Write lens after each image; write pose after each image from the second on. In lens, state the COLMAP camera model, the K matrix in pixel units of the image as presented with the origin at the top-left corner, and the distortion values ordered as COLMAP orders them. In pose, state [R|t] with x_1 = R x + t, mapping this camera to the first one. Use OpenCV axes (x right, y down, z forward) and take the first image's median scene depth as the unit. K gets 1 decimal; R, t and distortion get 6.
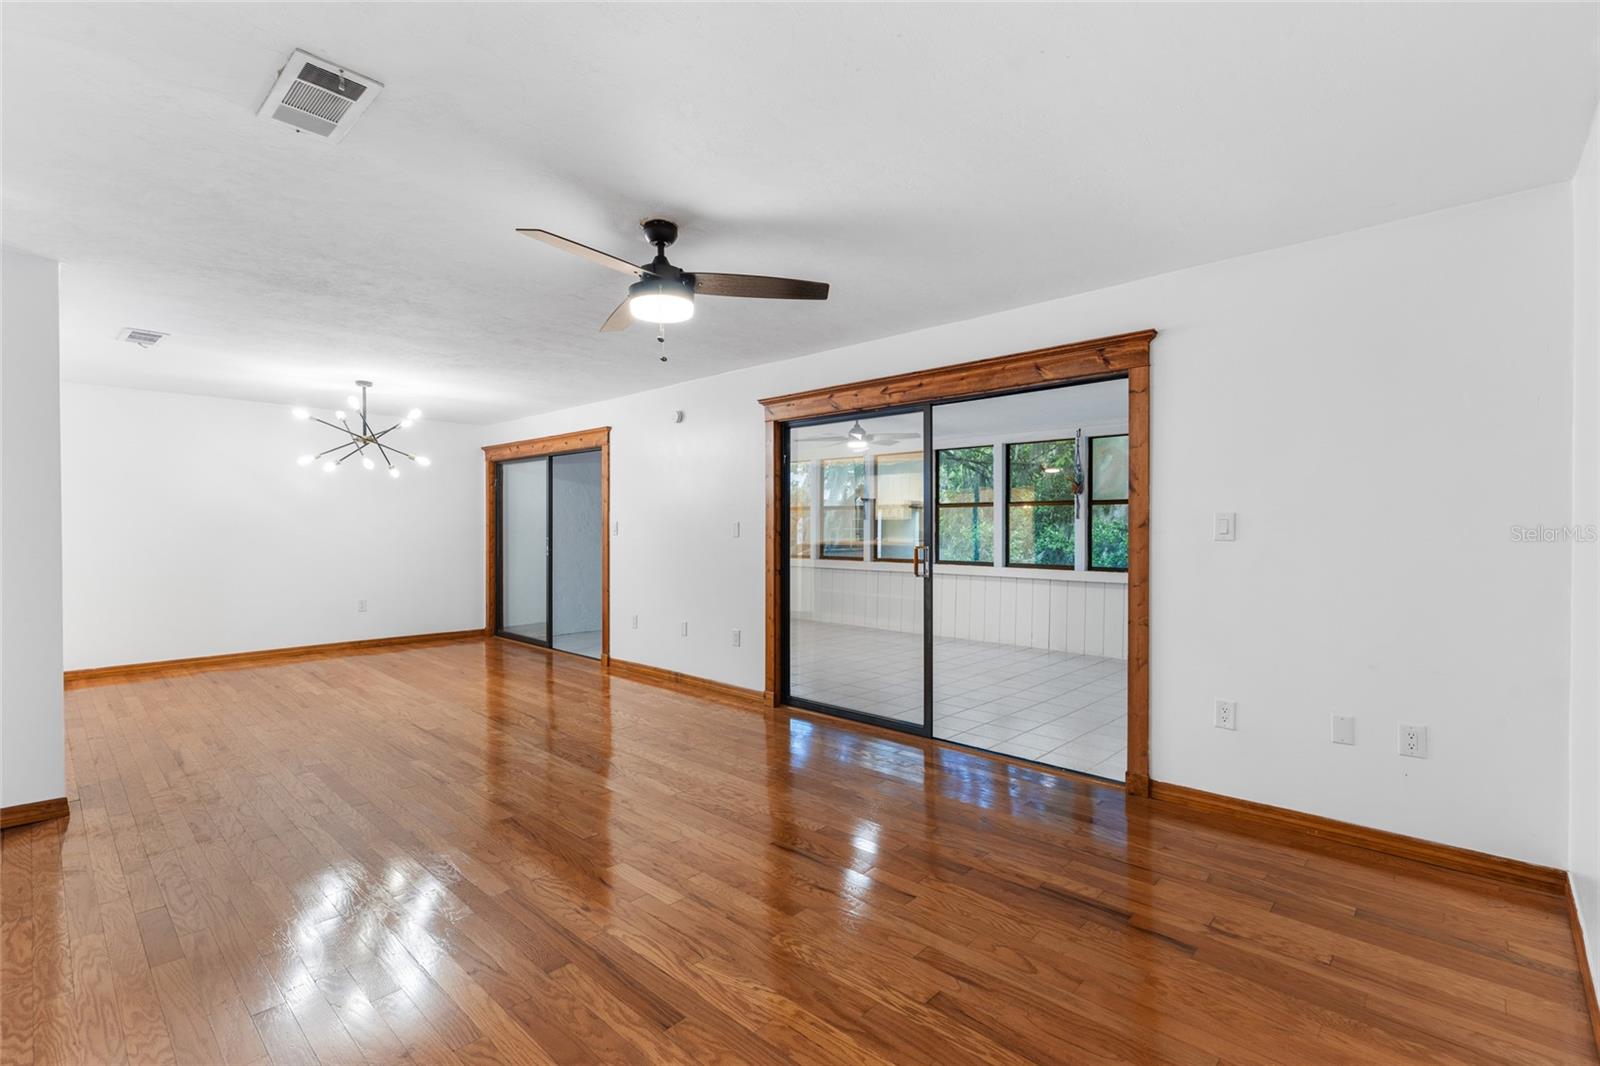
lens RADIAL K [[716.7, 0, 801.9], [0, 716.7, 532.6], [0, 0, 1]] dist [0.007142, -0.000822]
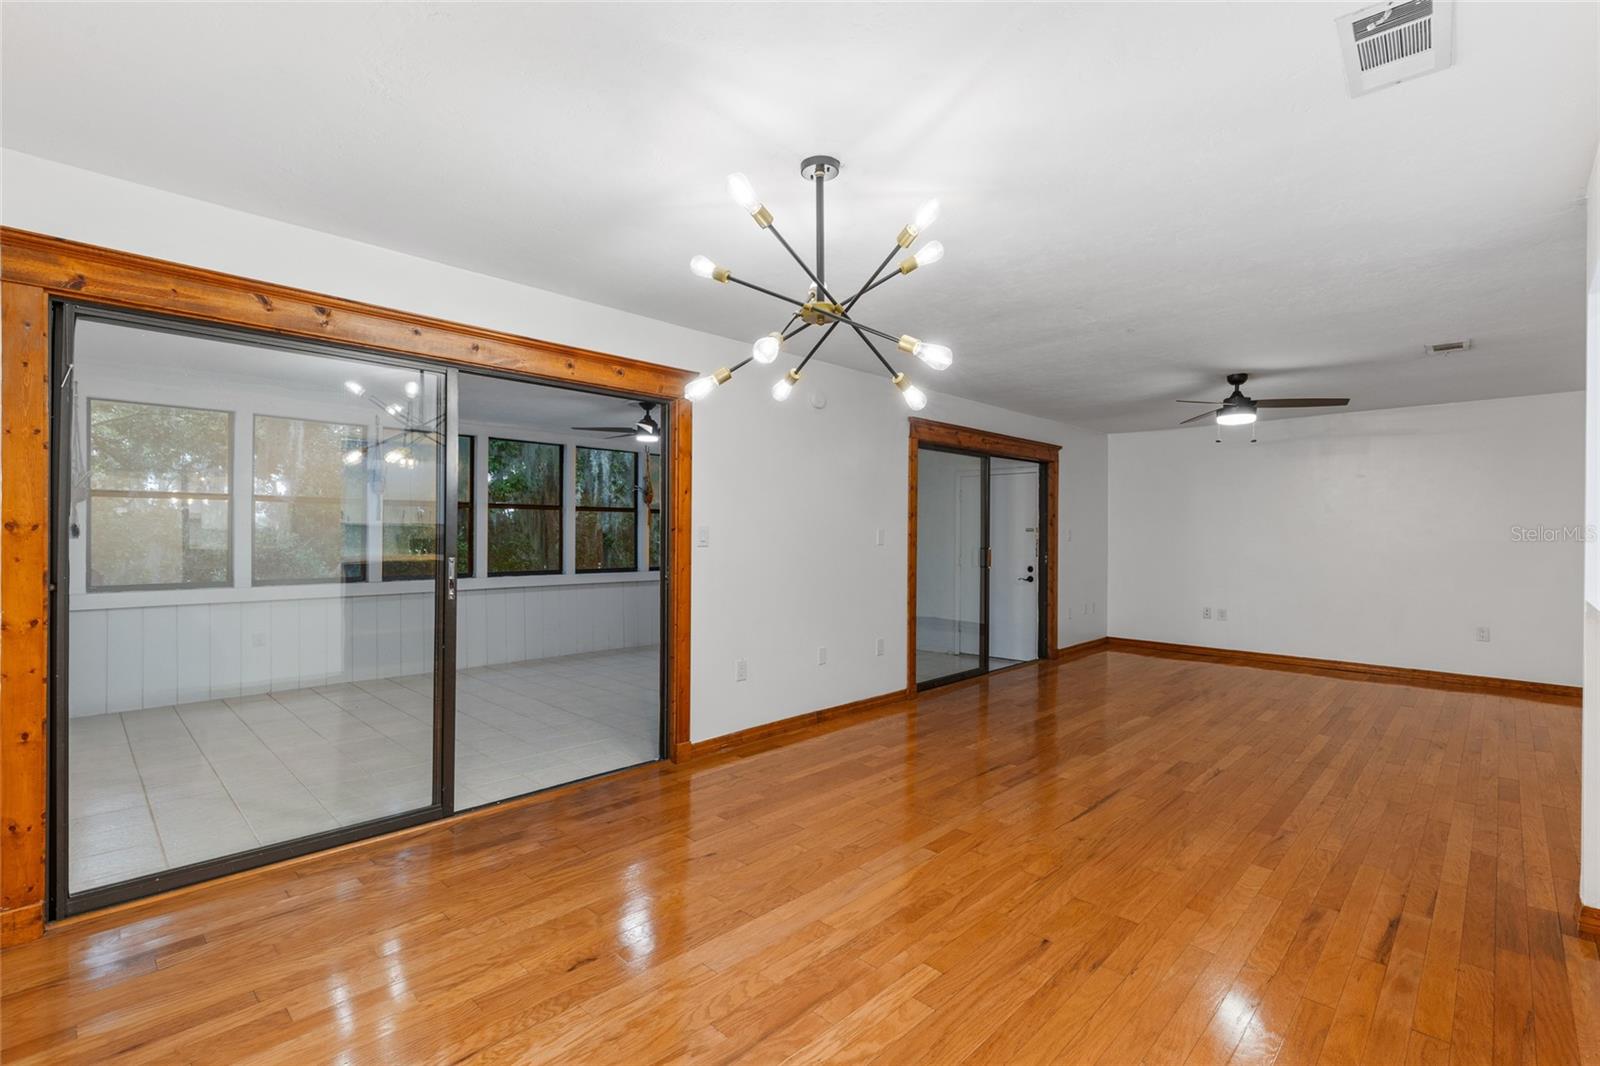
lens RADIAL K [[716.7, 0, 801.9], [0, 716.7, 532.6], [0, 0, 1]] dist [0.007142, -0.000822]
pose [[0.023443, -0.001723, 0.999724, -0.994626], [0.004190, 0.999990, 0.001625, -0.011508], [-0.999716, 0.004151, 0.023450, 0.991332]]
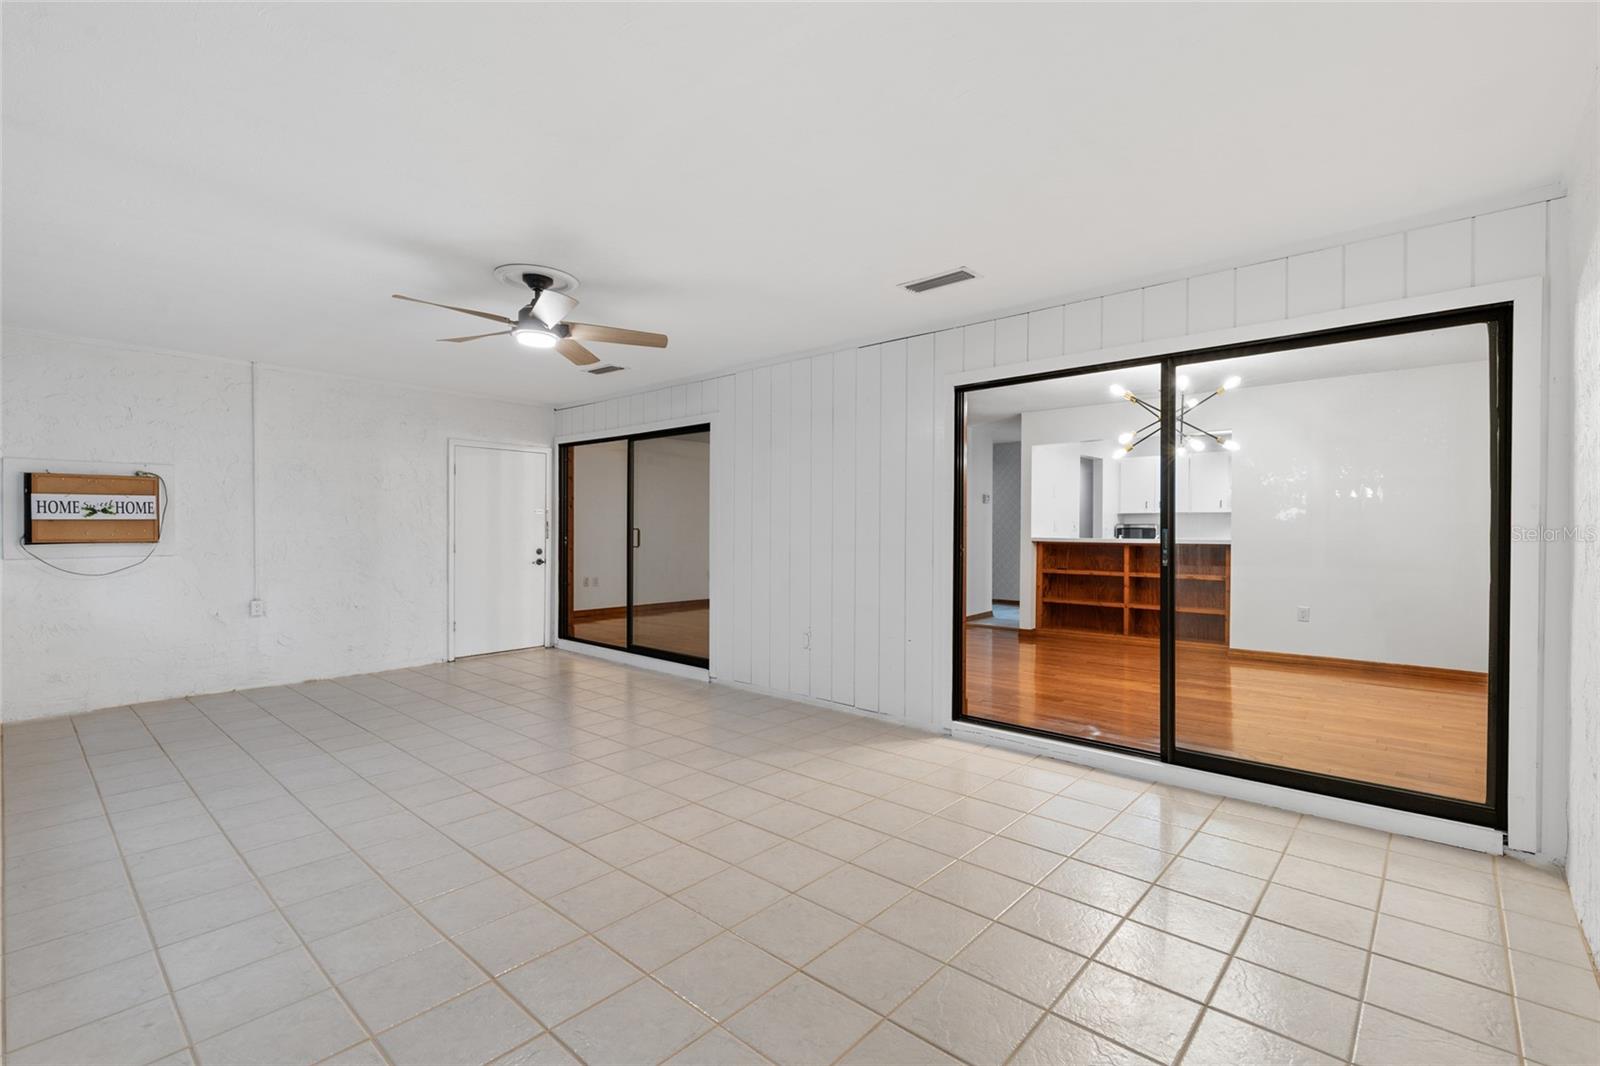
lens RADIAL K [[716.7, 0, 801.9], [0, 716.7, 532.6], [0, 0, 1]] dist [0.007142, -0.000822]
pose [[-0.999797, -0.005577, -0.019376, -0.121426], [-0.005881, 0.999861, 0.015632, 0.002033], [0.019286, 0.015743, -0.999690, 1.892255]]
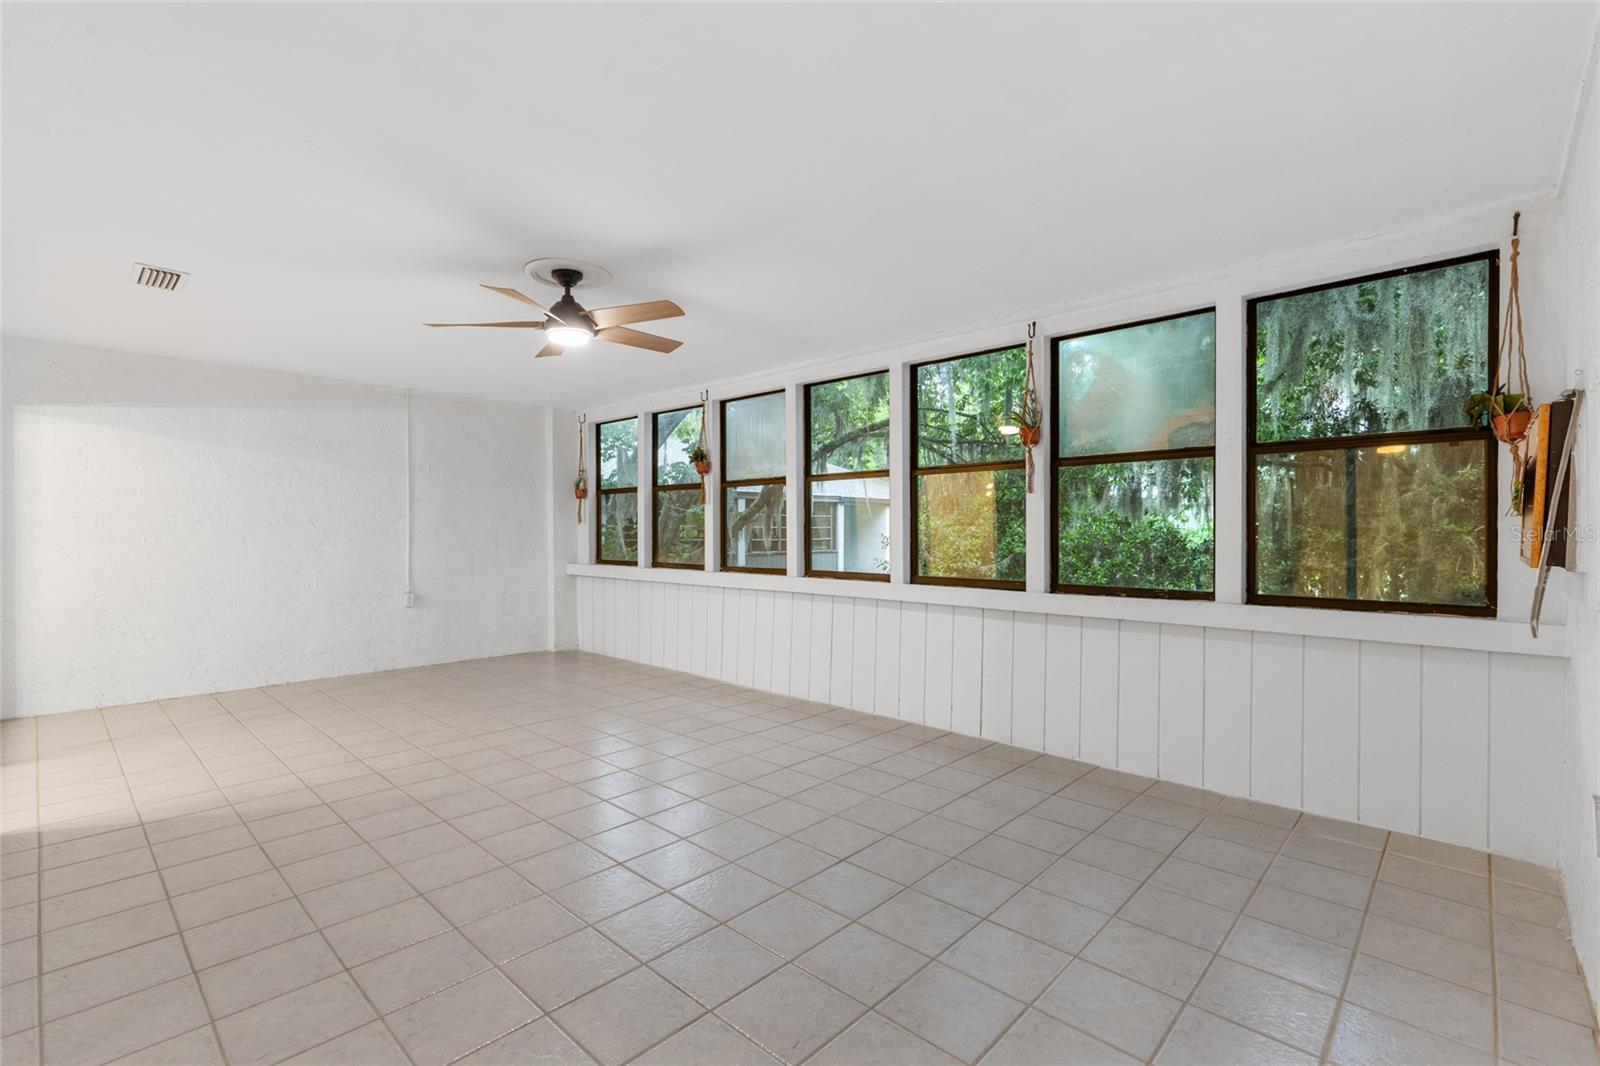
lens RADIAL K [[716.7, 0, 801.9], [0, 716.7, 532.6], [0, 0, 1]] dist [0.007142, -0.000822]
pose [[0.999984, -0.003881, -0.004084, 0.297135], [0.003864, 0.999984, -0.004024, 0.014725], [0.004100, 0.004008, 0.999984, 0.644574]]
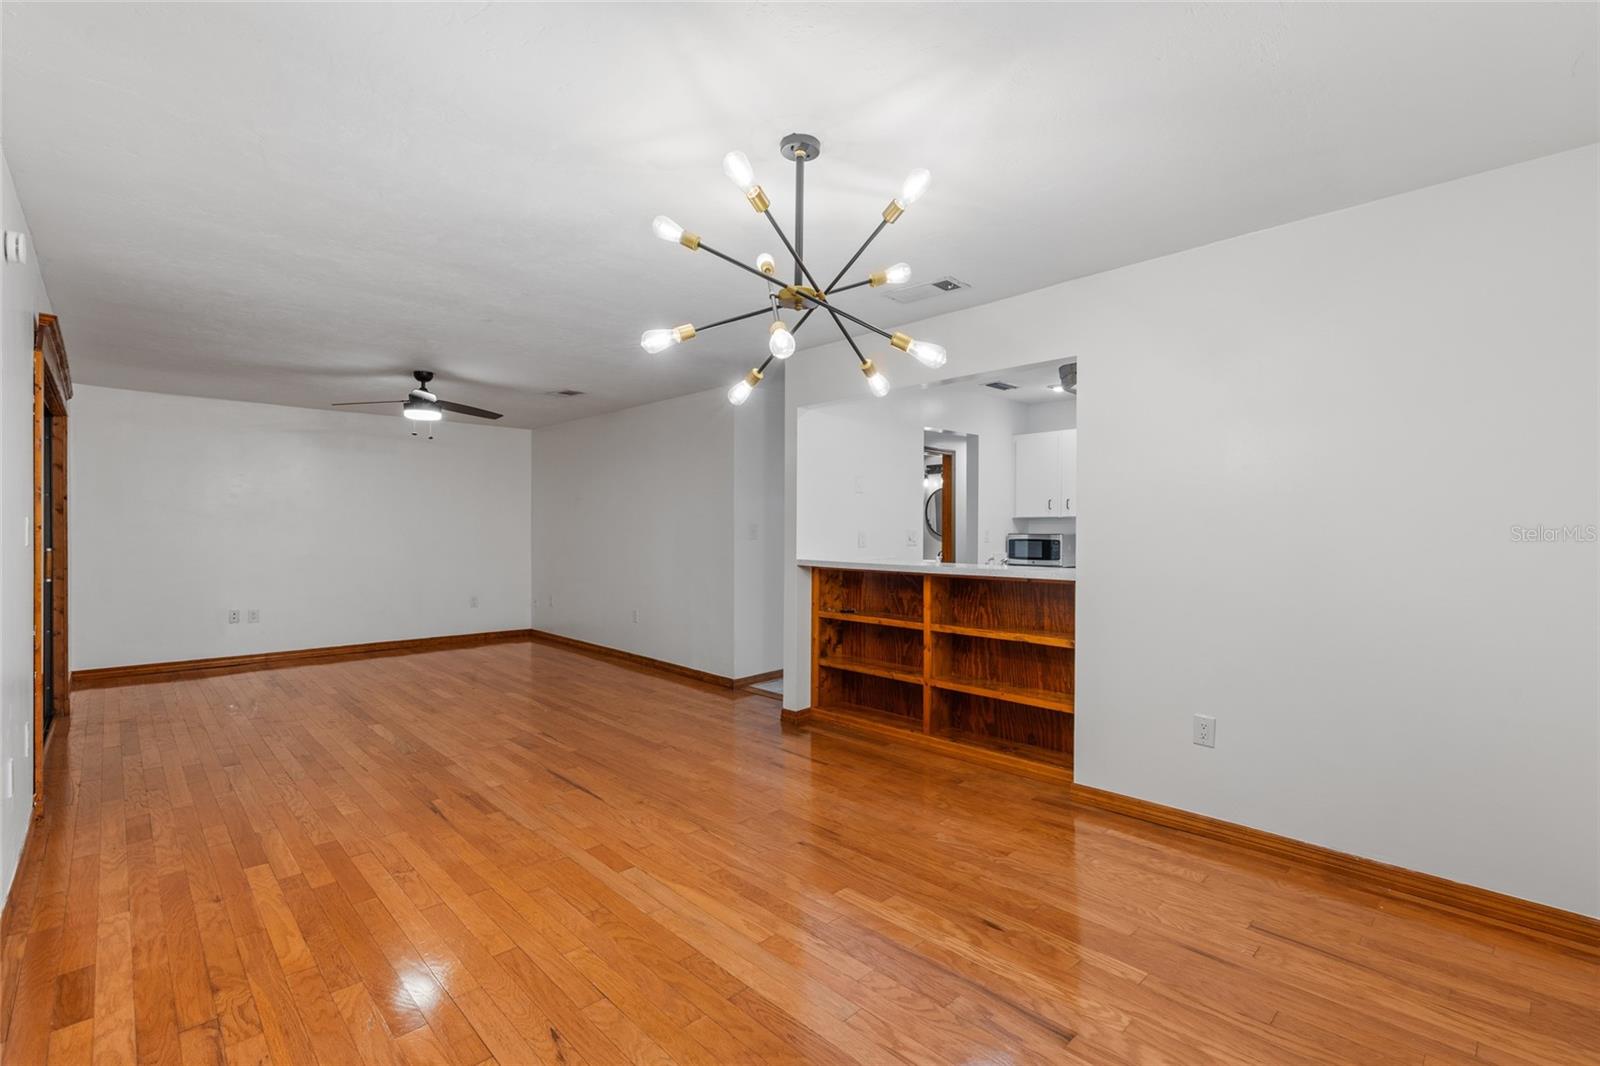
lens RADIAL K [[716.7, 0, 801.9], [0, 716.7, 532.6], [0, 0, 1]] dist [0.007142, -0.000822]
pose [[-0.998549, -0.003749, 0.053718, -0.625084], [-0.003087, 0.999918, 0.012395, -0.010079], [-0.053760, 0.012212, -0.998479, 1.367509]]
